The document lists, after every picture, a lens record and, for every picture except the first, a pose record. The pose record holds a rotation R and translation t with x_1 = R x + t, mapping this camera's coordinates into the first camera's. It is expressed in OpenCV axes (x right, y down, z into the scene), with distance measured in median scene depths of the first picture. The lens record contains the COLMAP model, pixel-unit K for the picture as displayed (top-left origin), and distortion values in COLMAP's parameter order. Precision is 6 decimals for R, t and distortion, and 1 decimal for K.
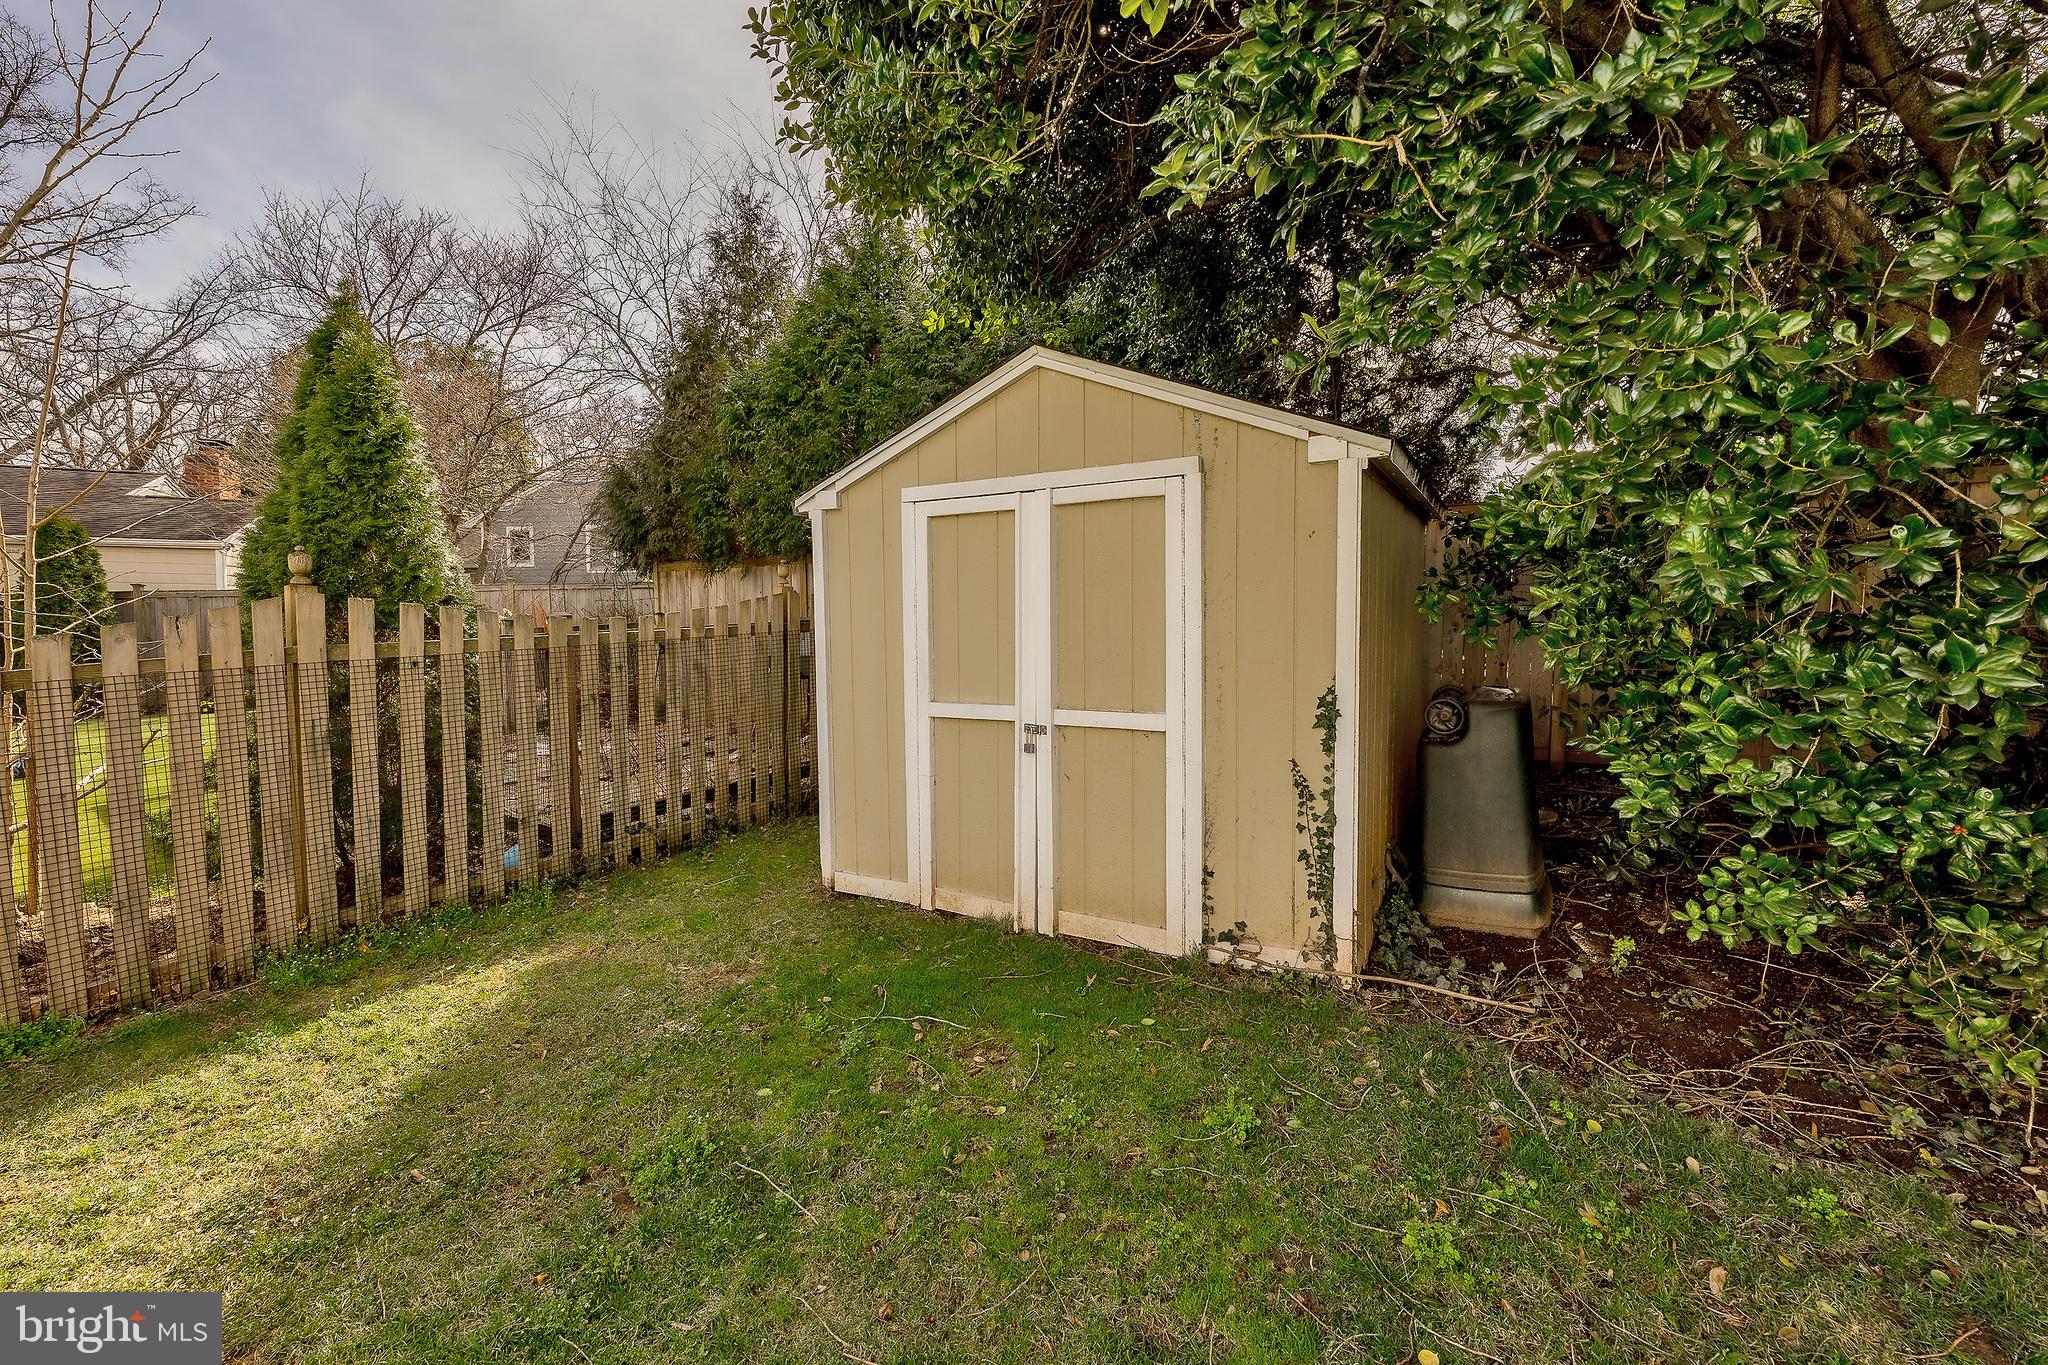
lens RADIAL K [[844.4, 0, 1024.2], [0, 844.4, 667.5], [0, 0, 1]] dist [-0.001453, -0.000120]
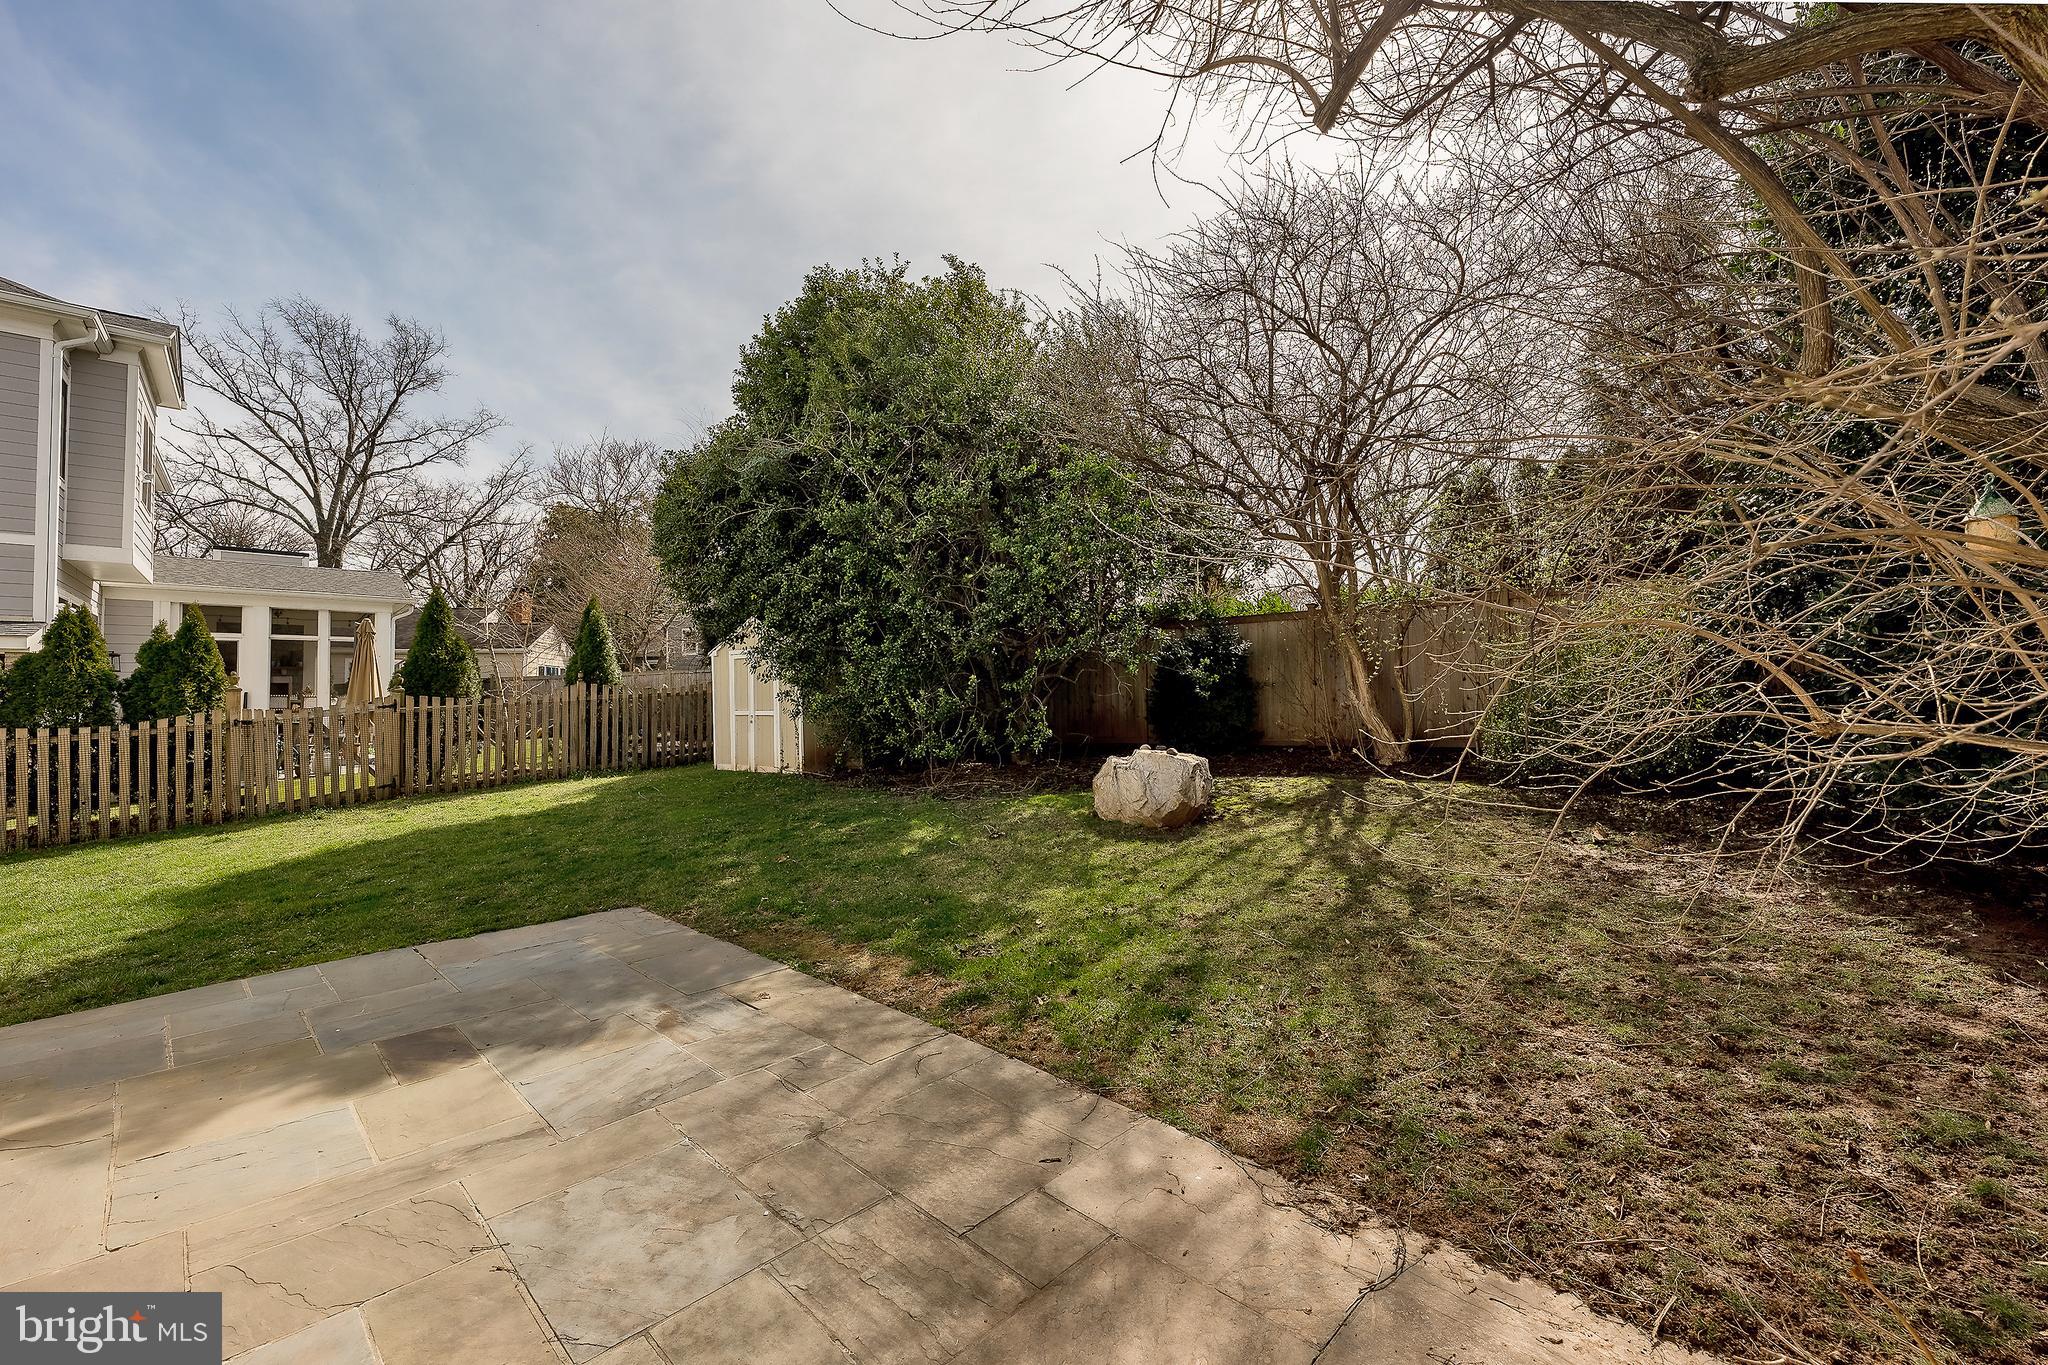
lens RADIAL K [[856.8, 0, 1019.0], [0, 856.8, 675.1], [0, 0, 1]] dist [-0.000041, 0.000059]
pose [[0.978672, -0.016909, -0.204731, 1.971499], [0.002093, 0.997376, -0.072370, 0.169694], [0.205417, 0.070398, 0.976139, -2.495323]]
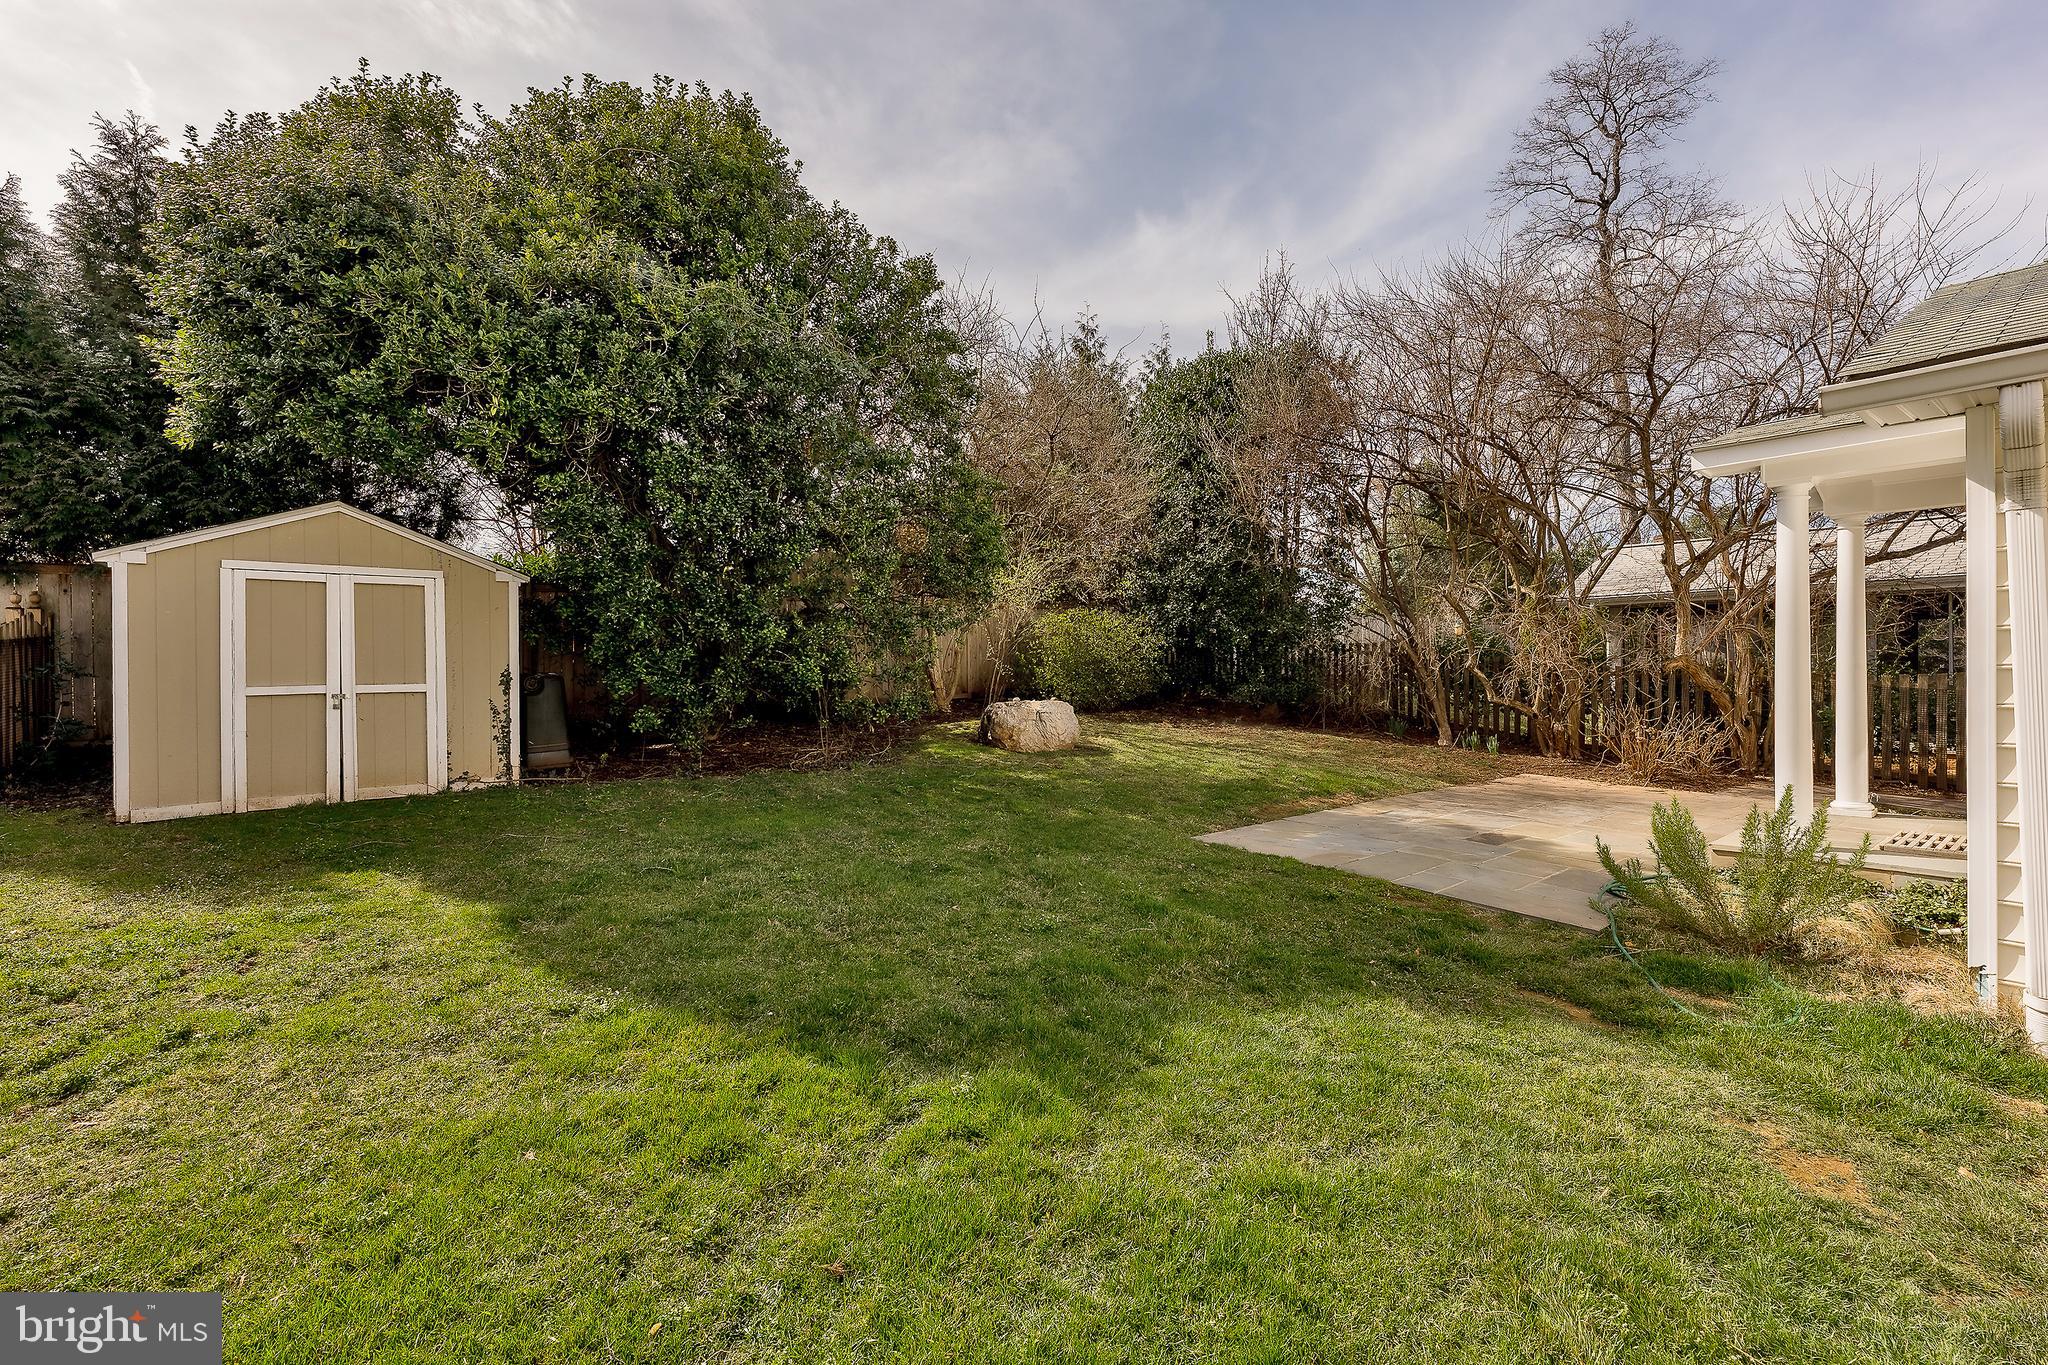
lens RADIAL K [[844.4, 0, 1024.2], [0, 844.4, 667.5], [0, 0, 1]] dist [-0.001453, -0.000120]
pose [[0.353063, -0.006828, 0.935575, -1.267520], [0.044335, 0.998972, -0.009441, 0.096306], [-0.934548, 0.044812, 0.353003, -1.176044]]
